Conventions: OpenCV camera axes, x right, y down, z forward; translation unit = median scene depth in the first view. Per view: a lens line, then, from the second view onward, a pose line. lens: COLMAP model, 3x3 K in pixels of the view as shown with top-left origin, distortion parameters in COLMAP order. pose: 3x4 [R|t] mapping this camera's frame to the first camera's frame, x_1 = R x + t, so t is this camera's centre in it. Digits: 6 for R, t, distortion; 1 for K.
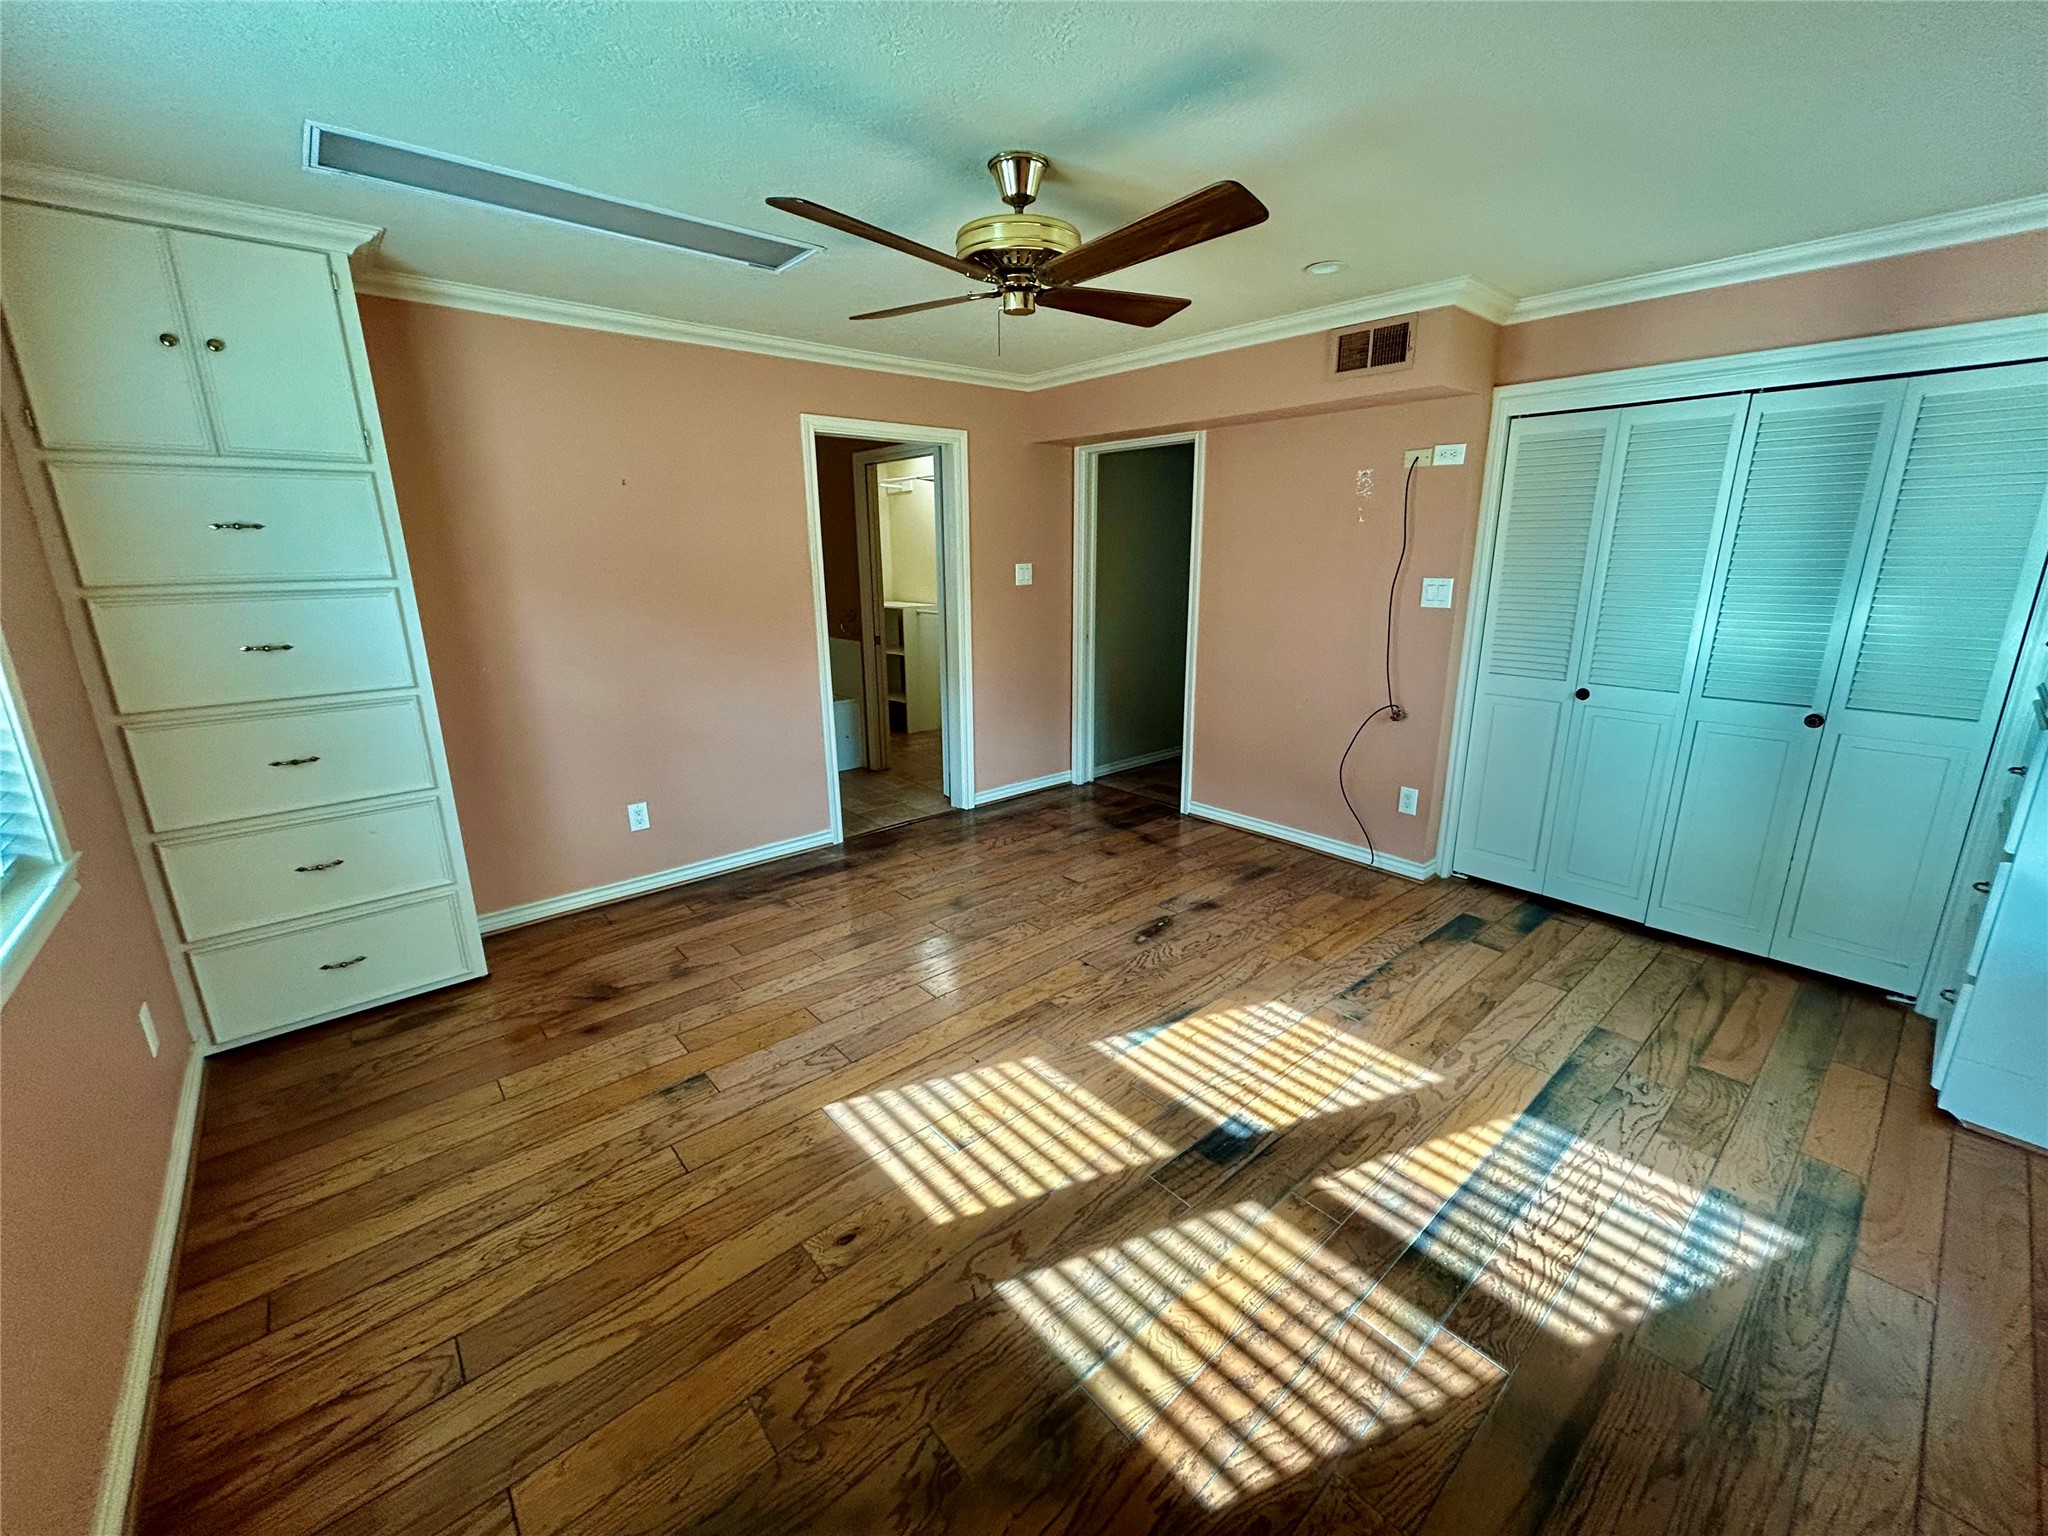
lens RADIAL K [[820.5, 0, 1023.9], [0, 820.5, 766.6], [0, 0, 1]] dist [-0.001754, 0.000083]
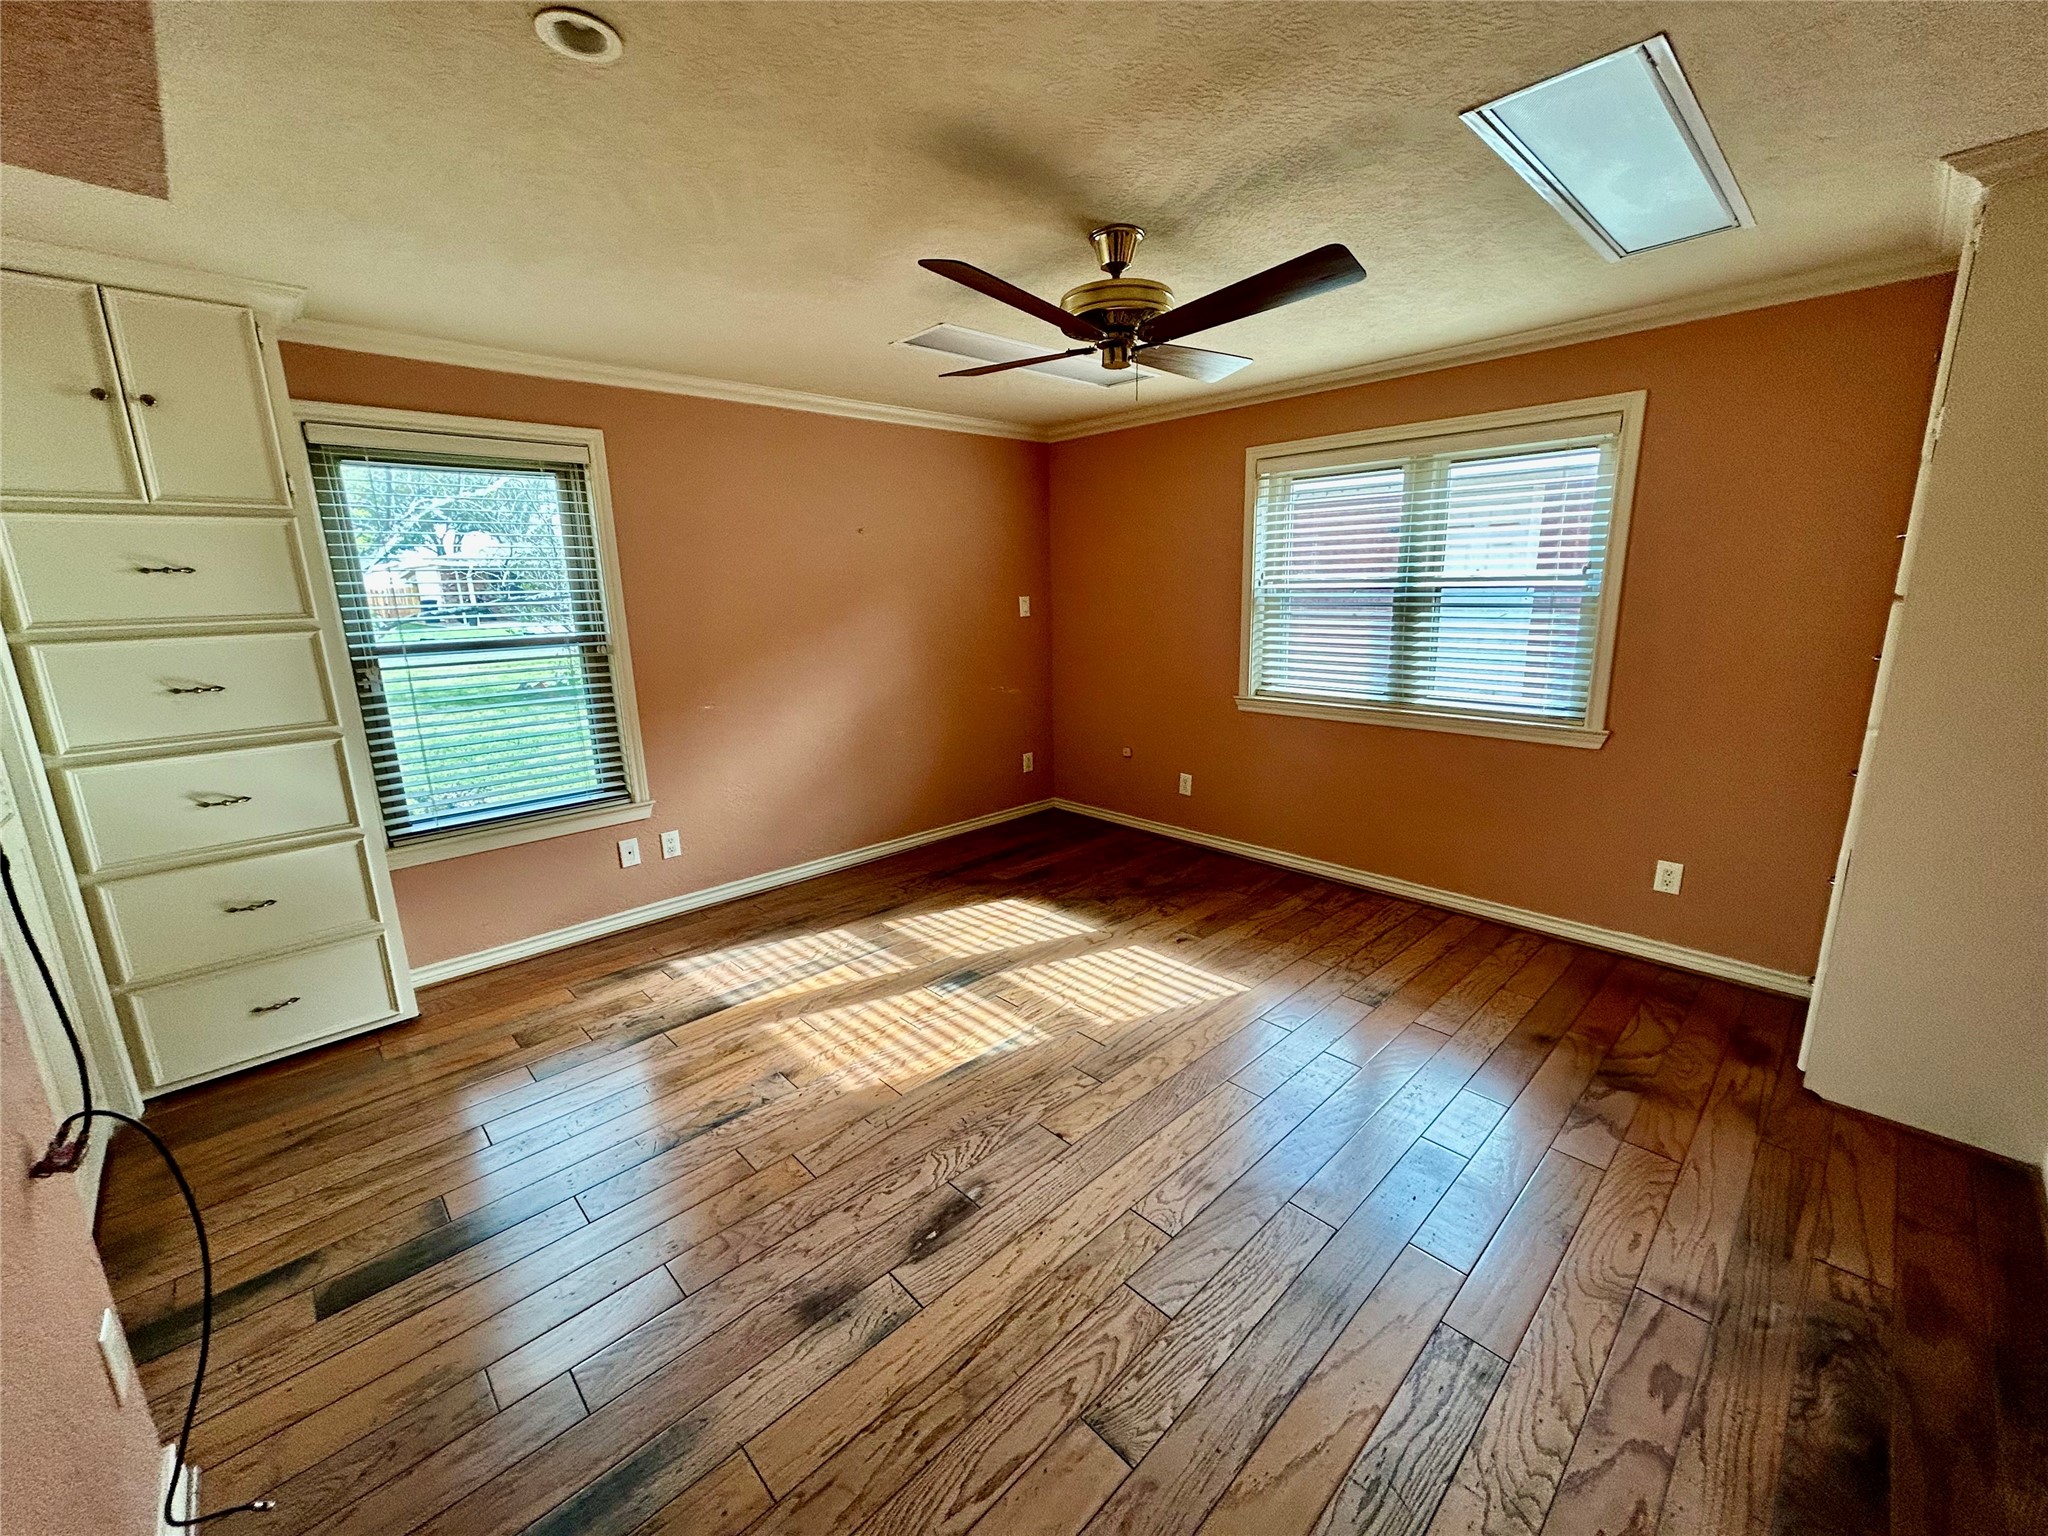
lens RADIAL K [[820.5, 0, 1026.7], [0, 820.5, 766.3], [0, 0, 1]] dist [-0.001754, 0.000083]
pose [[-0.998340, 0.038094, -0.043209, 0.164977], [0.013762, 0.886119, 0.463253, -0.529114], [0.055935, 0.461889, -0.885172, 1.979001]]
